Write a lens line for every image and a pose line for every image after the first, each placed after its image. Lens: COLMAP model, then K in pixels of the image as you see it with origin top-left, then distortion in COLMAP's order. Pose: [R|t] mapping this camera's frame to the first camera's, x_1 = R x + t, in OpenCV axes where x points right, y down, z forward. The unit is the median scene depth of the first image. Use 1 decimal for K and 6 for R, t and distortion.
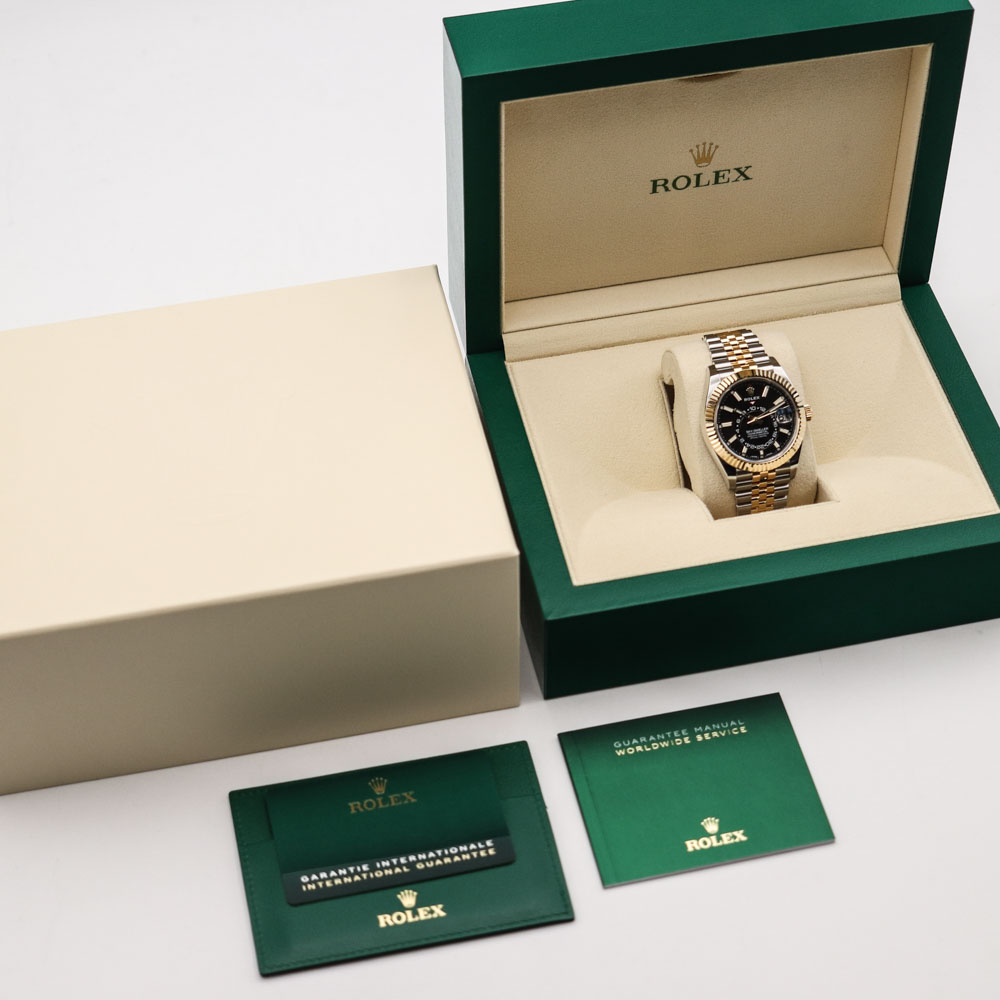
lens RADIAL K [[2625.2, 0, 502.1], [0, 2625.2, 498.5], [0, 0, 1]] dist [-0.031263, 0.000000]
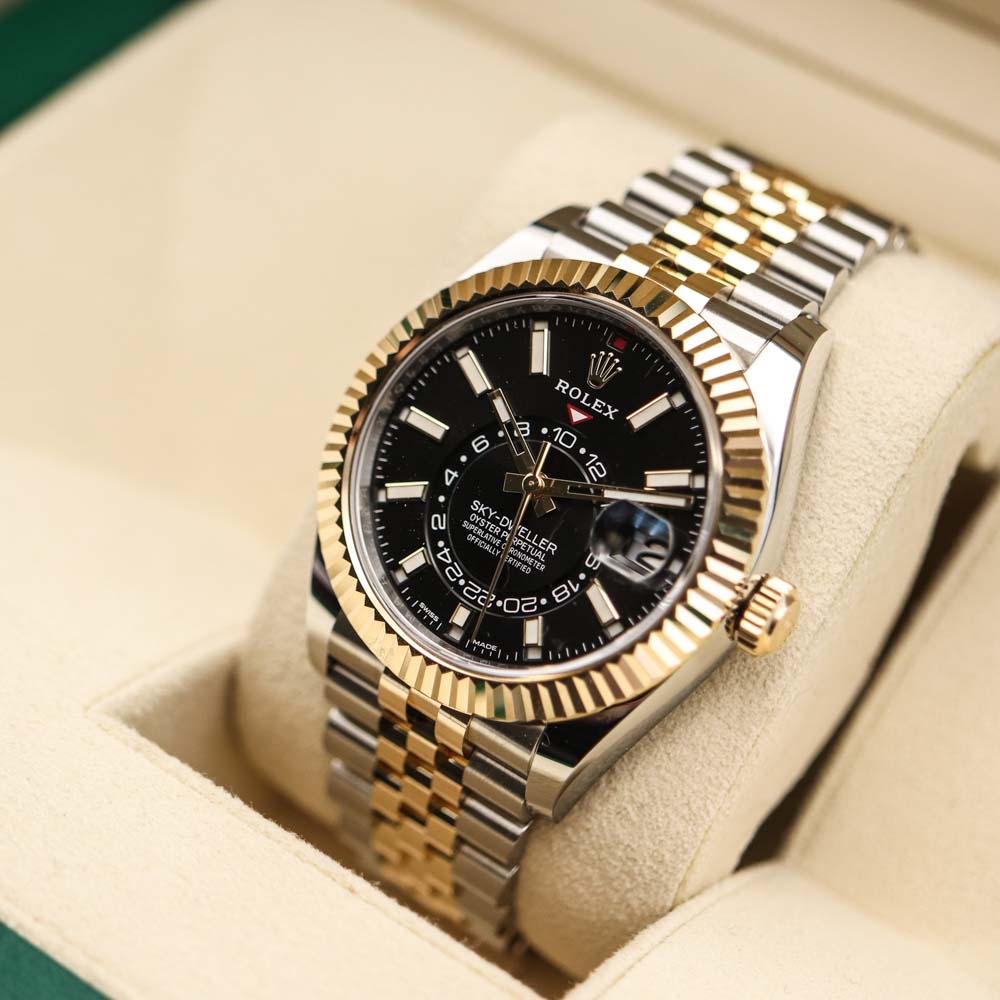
lens RADIAL K [[2625.2, 0, 501.5], [0, 2625.2, 504.3], [0, 0, 1]] dist [-0.031263, 0.000000]
pose [[0.661699, 0.569029, -0.488222, 0.202410], [-0.591891, 0.796153, 0.125722, -0.054436], [0.460239, 0.205784, 0.863616, 0.808141]]
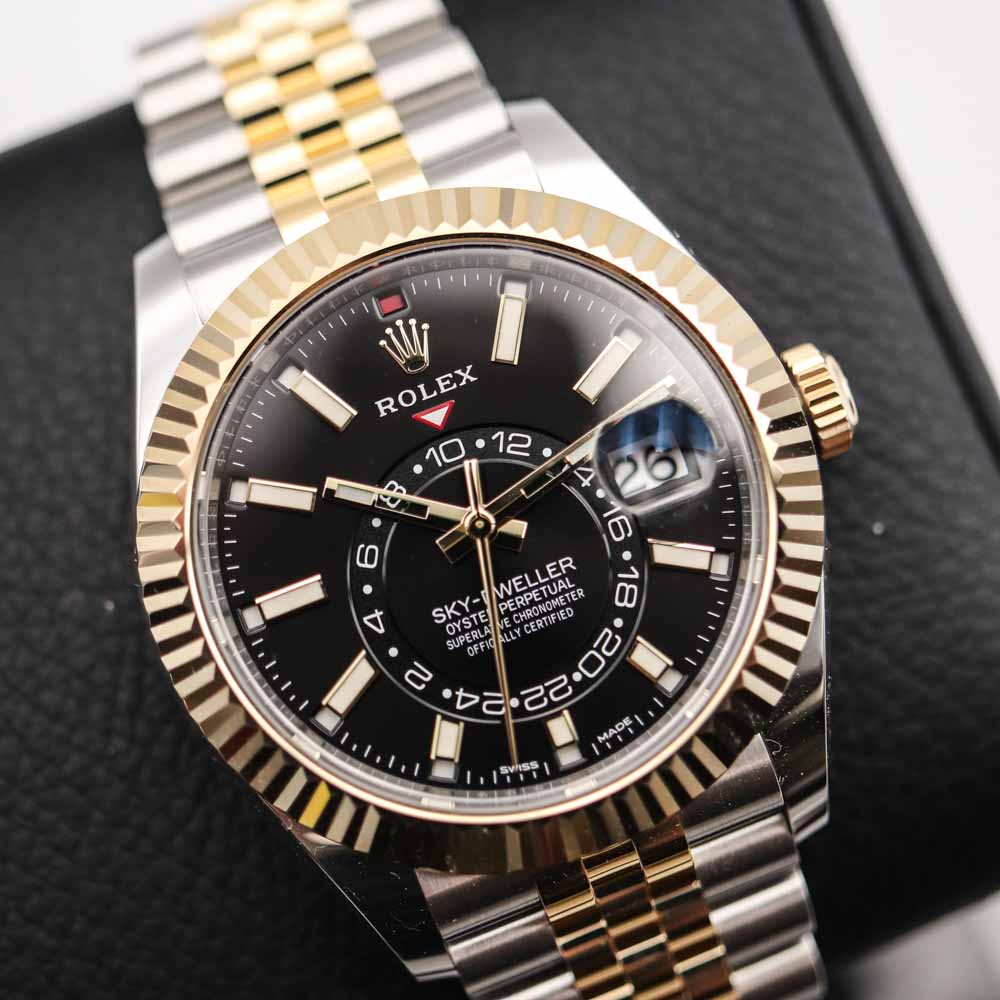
lens RADIAL K [[2625.2, 0, 500.7], [0, 2625.2, 494.3], [0, 0, 1]] dist [-0.031263, 0.000000]
pose [[0.972693, -0.210301, -0.098196, 0.112808], [0.211161, 0.977450, -0.001668, -0.031104], [0.096333, -0.019113, 0.995166, 0.849211]]
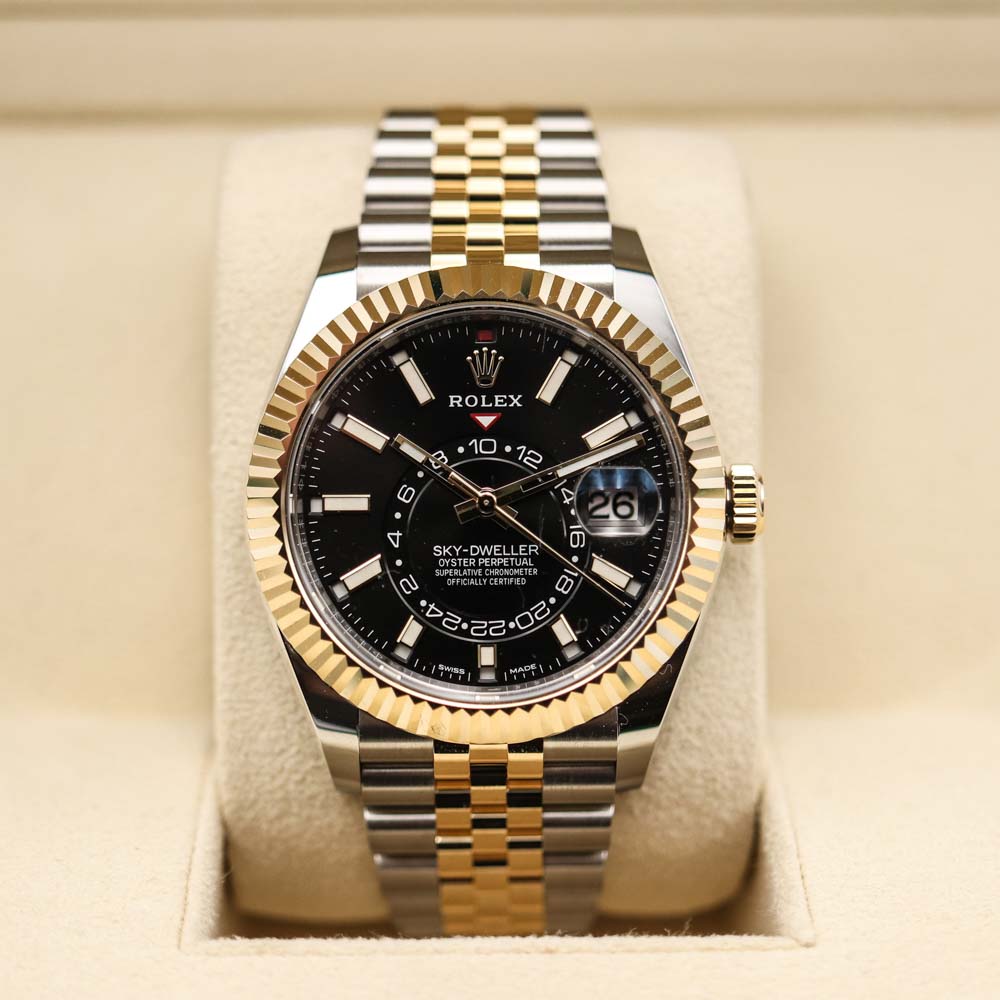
lens RADIAL K [[2625.2, 0, 495.1], [0, 2625.2, 494.3], [0, 0, 1]] dist [-0.031263, 0.000000]
pose [[0.979314, 0.156227, -0.128598, 0.124793], [-0.154339, 0.987712, 0.024579, -0.035911], [0.130858, -0.004223, 0.991392, 0.785107]]
